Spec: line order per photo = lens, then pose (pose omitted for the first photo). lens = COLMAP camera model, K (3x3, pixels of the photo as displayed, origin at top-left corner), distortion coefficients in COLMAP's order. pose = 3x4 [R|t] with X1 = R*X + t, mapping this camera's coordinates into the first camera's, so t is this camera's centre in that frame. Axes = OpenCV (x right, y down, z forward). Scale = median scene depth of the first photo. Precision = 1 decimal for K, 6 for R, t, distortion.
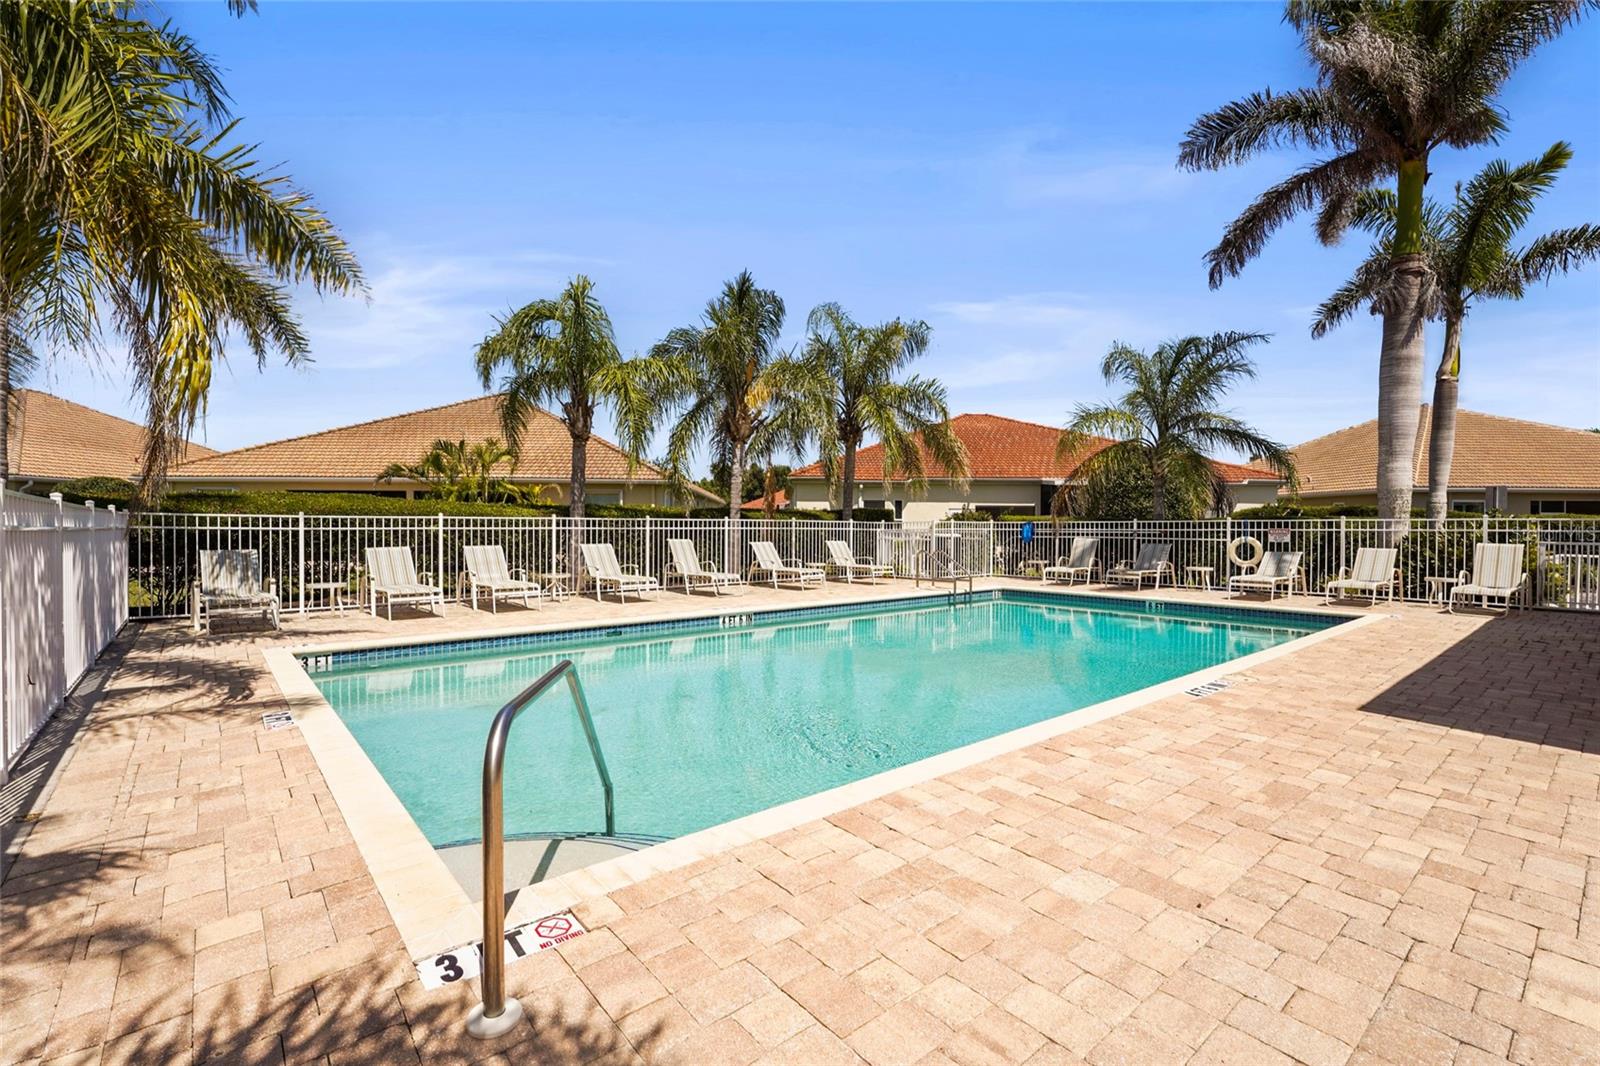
lens RADIAL K [[698.4, 0, 801.3], [0, 698.4, 524.8], [0, 0, 1]] dist [-0.001924, -0.000284]
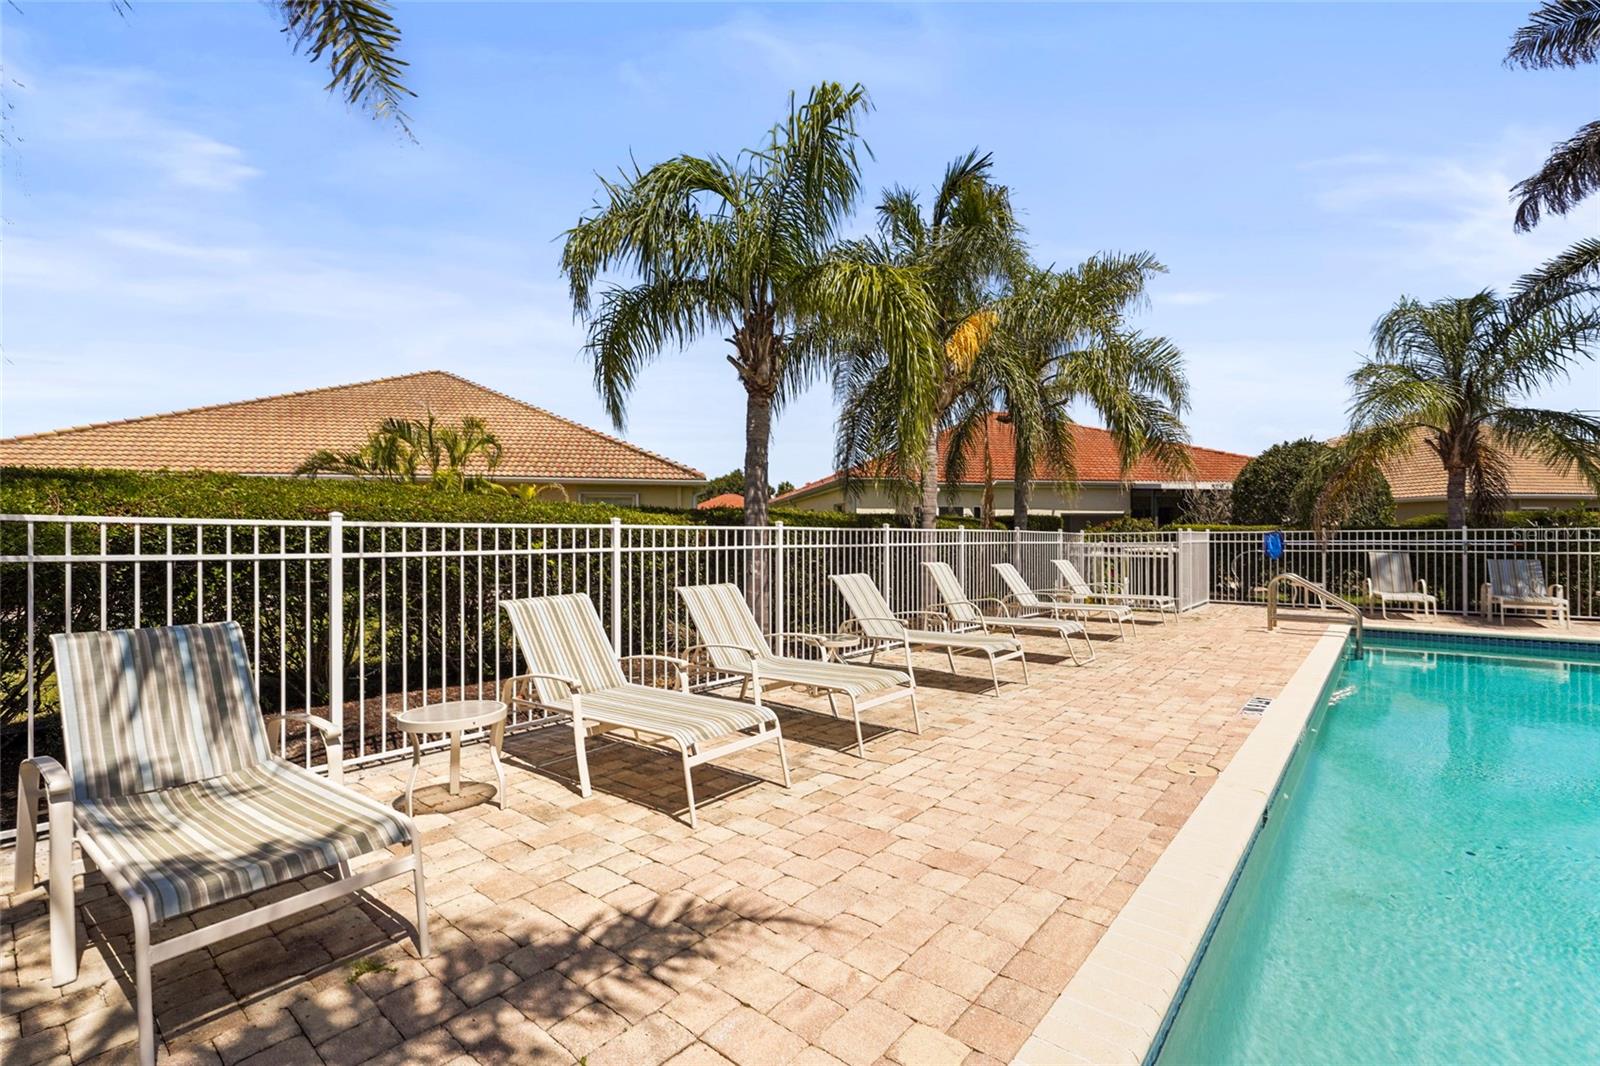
lens RADIAL K [[706.8, 0, 800.0], [0, 706.8, 533.0], [0, 0, 1]] dist [-0.002172, -0.000088]
pose [[0.987136, -0.005974, 0.159774, -0.332220], [0.007063, 0.999956, -0.006251, -0.001899], [-0.159729, 0.007299, 0.987134, 0.356783]]
